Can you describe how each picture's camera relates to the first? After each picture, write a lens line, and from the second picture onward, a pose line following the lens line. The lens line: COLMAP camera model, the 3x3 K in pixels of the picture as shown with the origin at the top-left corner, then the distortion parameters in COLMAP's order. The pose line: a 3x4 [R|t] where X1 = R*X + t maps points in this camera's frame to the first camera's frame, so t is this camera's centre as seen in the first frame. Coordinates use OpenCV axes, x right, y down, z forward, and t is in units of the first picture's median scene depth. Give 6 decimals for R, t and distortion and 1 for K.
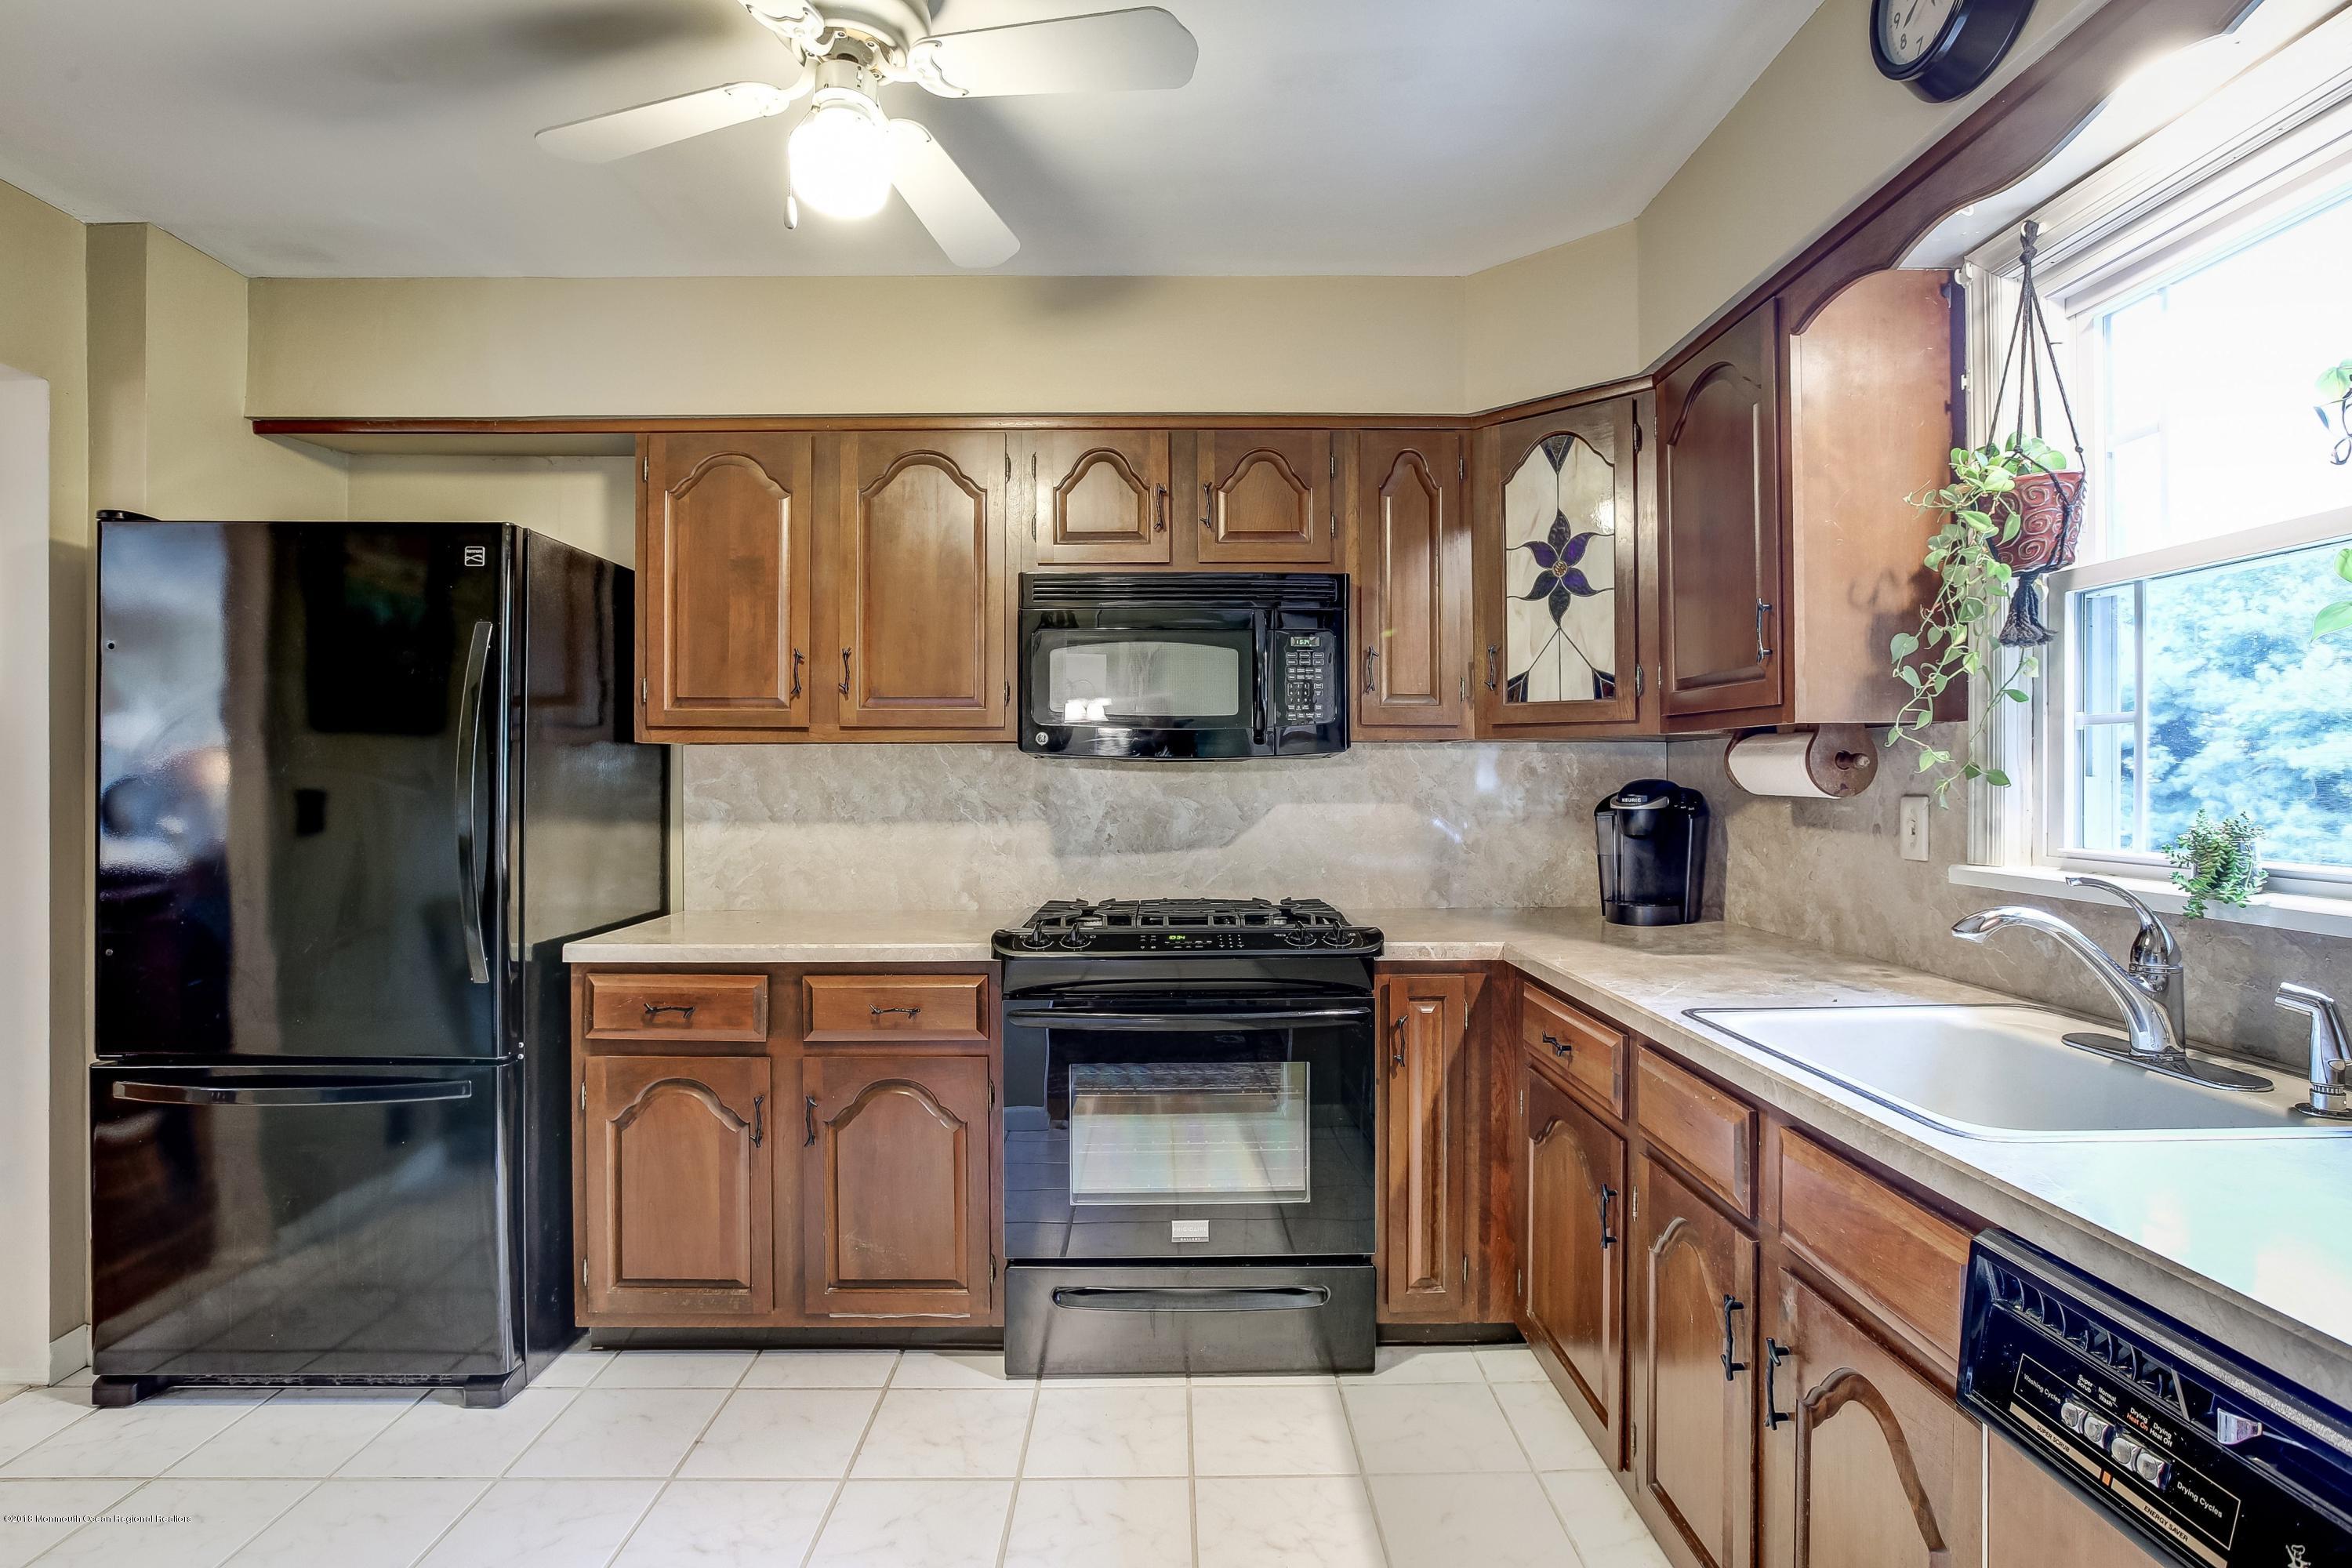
lens RADIAL K [[1148.7, 0, 1176.0], [0, 1148.7, 784.0], [0, 0, 1]] dist [-0.044783, 0.000257]
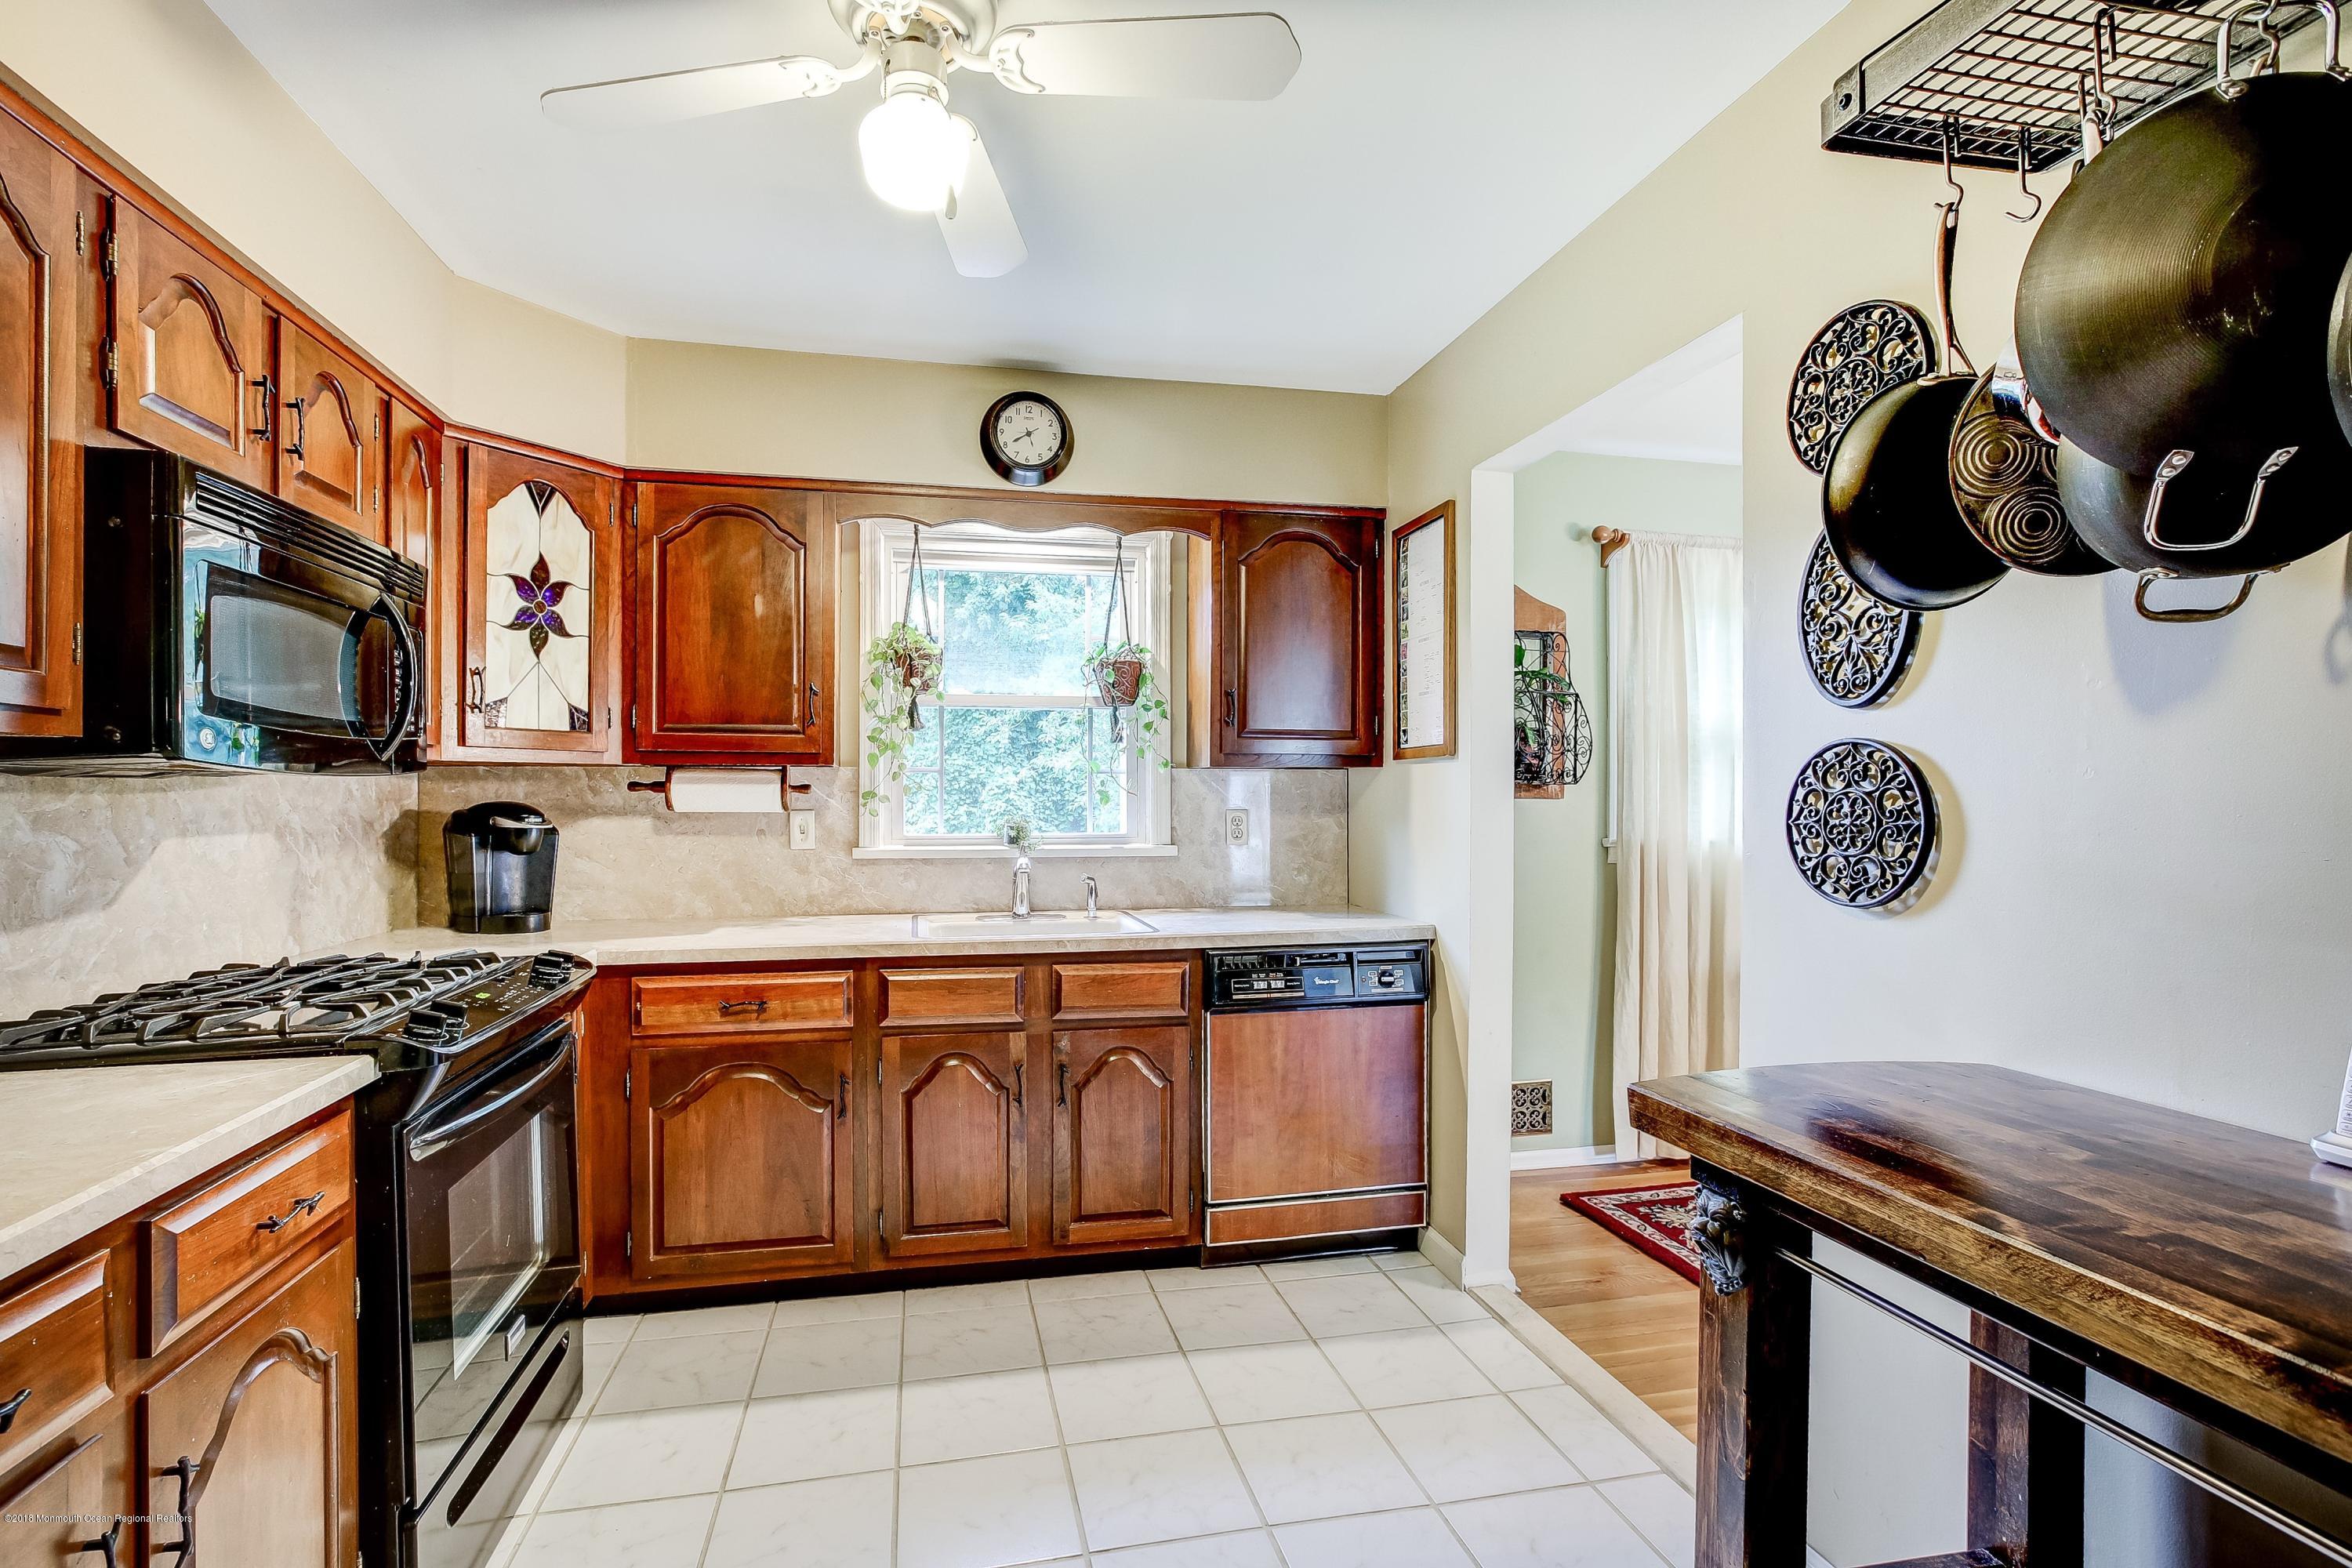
lens RADIAL K [[1148.7, 0, 1176.0], [0, 1148.7, 784.0], [0, 0, 1]] dist [-0.044783, 0.000257]
pose [[-0.206658, 0.008742, 0.978374, -0.830839], [0.007278, 0.999946, -0.007397, -0.008338], [-0.978386, 0.005592, -0.206711, 0.628028]]
